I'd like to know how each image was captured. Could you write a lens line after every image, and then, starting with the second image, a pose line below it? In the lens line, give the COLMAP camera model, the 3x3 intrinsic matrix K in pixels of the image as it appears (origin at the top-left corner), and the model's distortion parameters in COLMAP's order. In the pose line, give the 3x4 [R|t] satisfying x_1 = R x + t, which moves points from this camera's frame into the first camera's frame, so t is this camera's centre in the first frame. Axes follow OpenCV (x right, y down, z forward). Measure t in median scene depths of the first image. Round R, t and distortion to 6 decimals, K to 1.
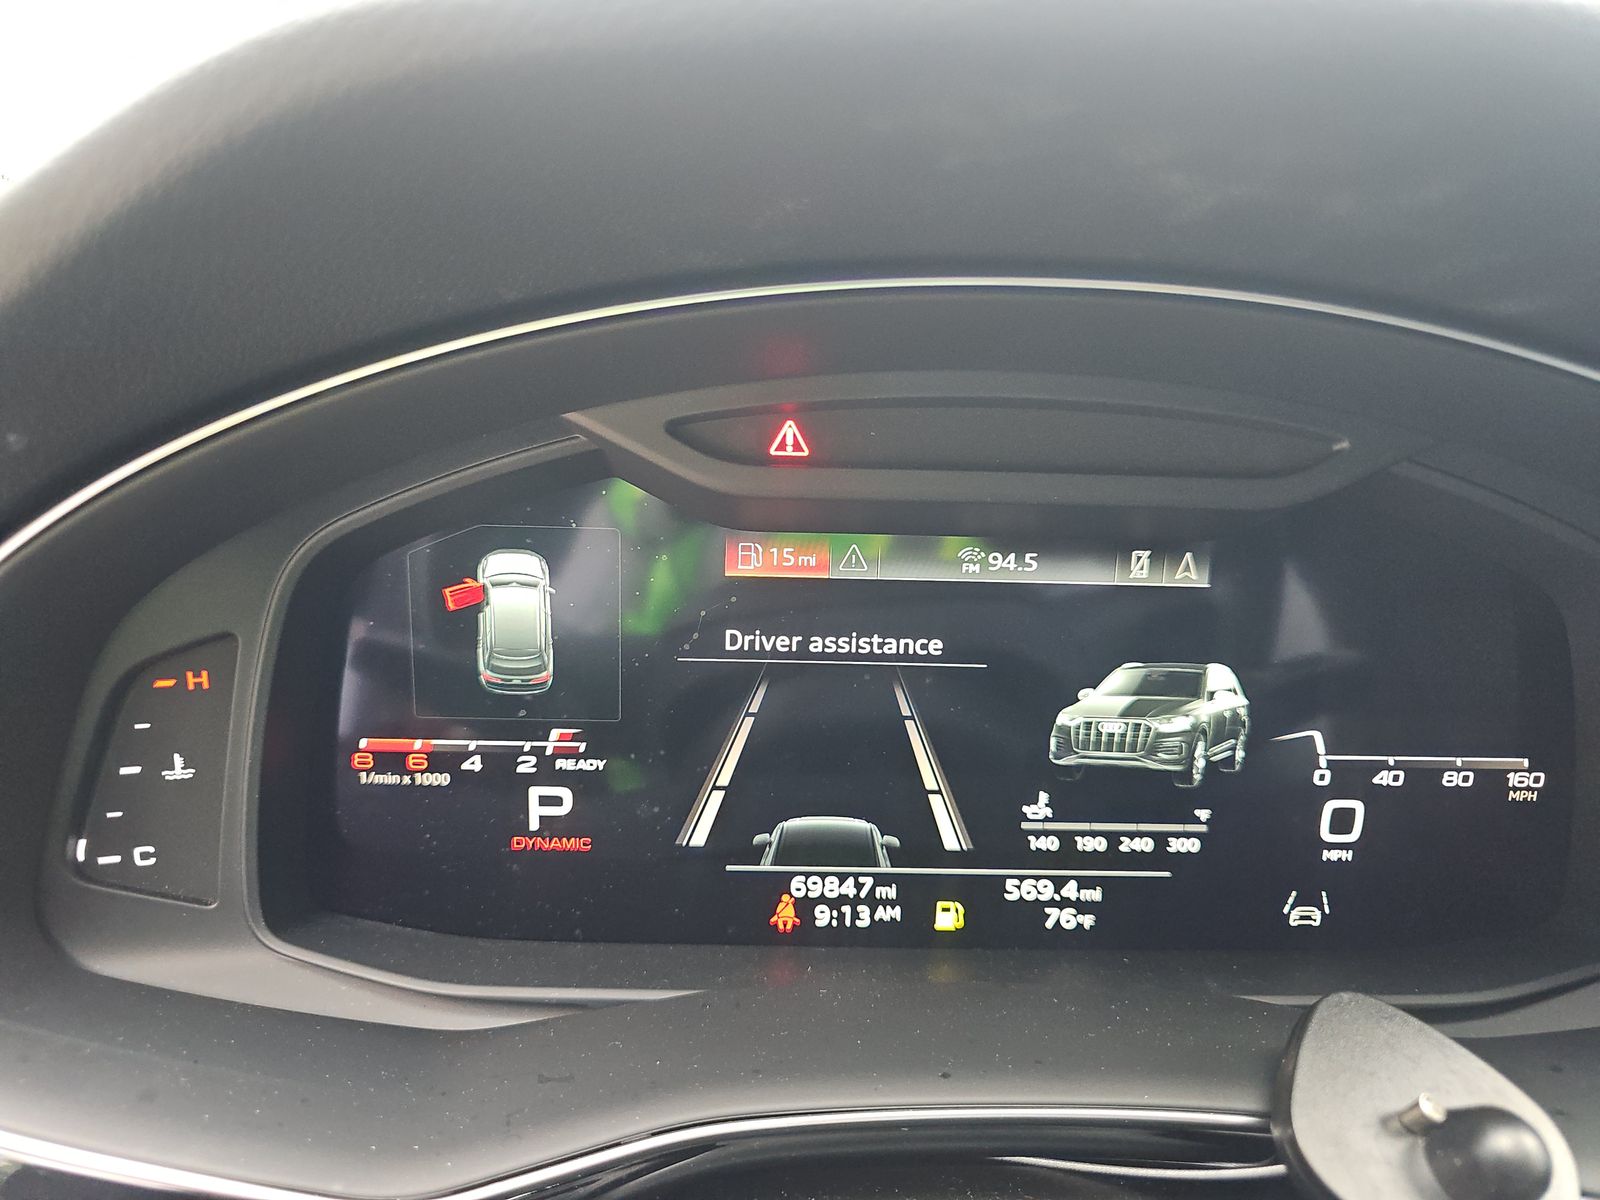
lens RADIAL K [[1078.9, 0, 782.2], [0, 1078.9, 600.4], [0, 0, 1]] dist [0.009858, -0.016569]
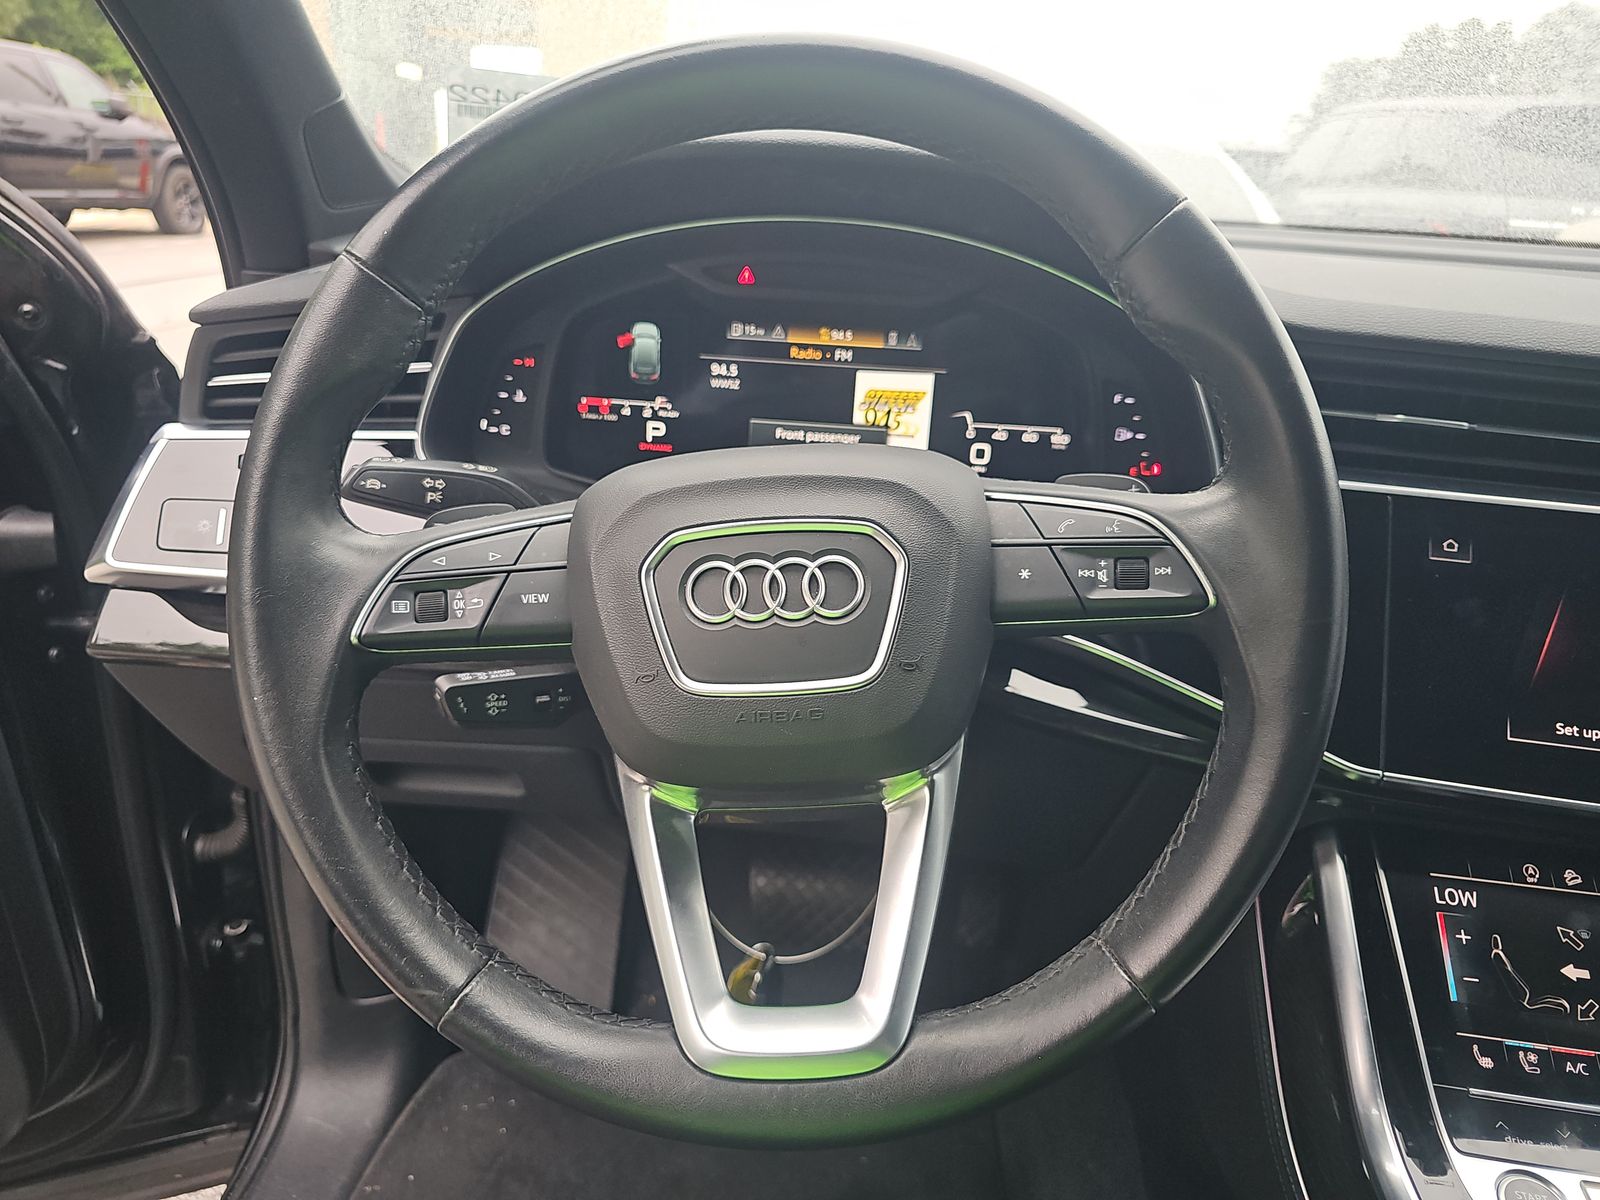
lens RADIAL K [[1078.9, 0, 811.2], [0, 1078.9, 612.1], [0, 0, 1]] dist [0.009858, -0.016569]
pose [[0.993774, 0.058008, -0.095122, 0.404190], [-0.053853, 0.997504, 0.045677, 0.476789], [0.097534, -0.040270, 0.994417, -1.464055]]
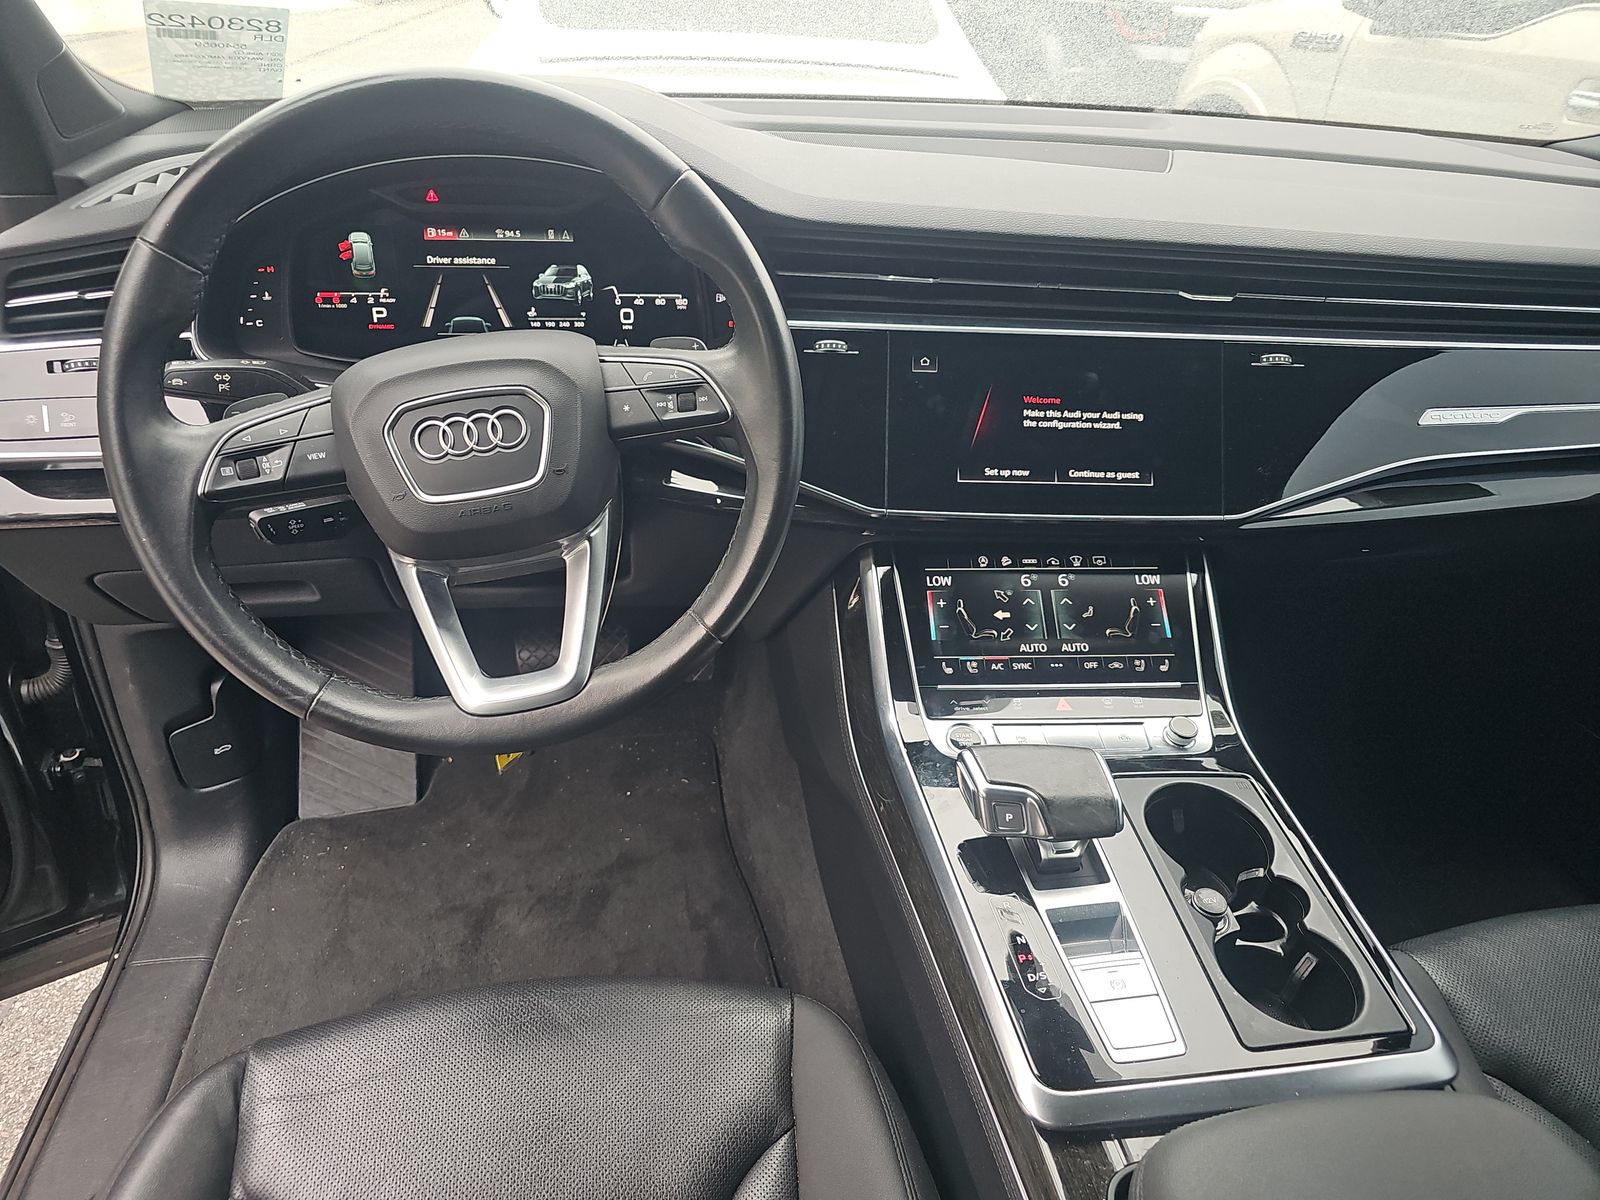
lens RADIAL K [[1078.9, 0, 815.1], [0, 1078.9, 605.4], [0, 0, 1]] dist [0.009858, -0.016569]
pose [[0.992492, -0.050766, 0.111278, 0.696948], [0.026159, 0.976848, 0.212327, 0.395430], [-0.119481, -0.207822, 0.970842, -2.564066]]
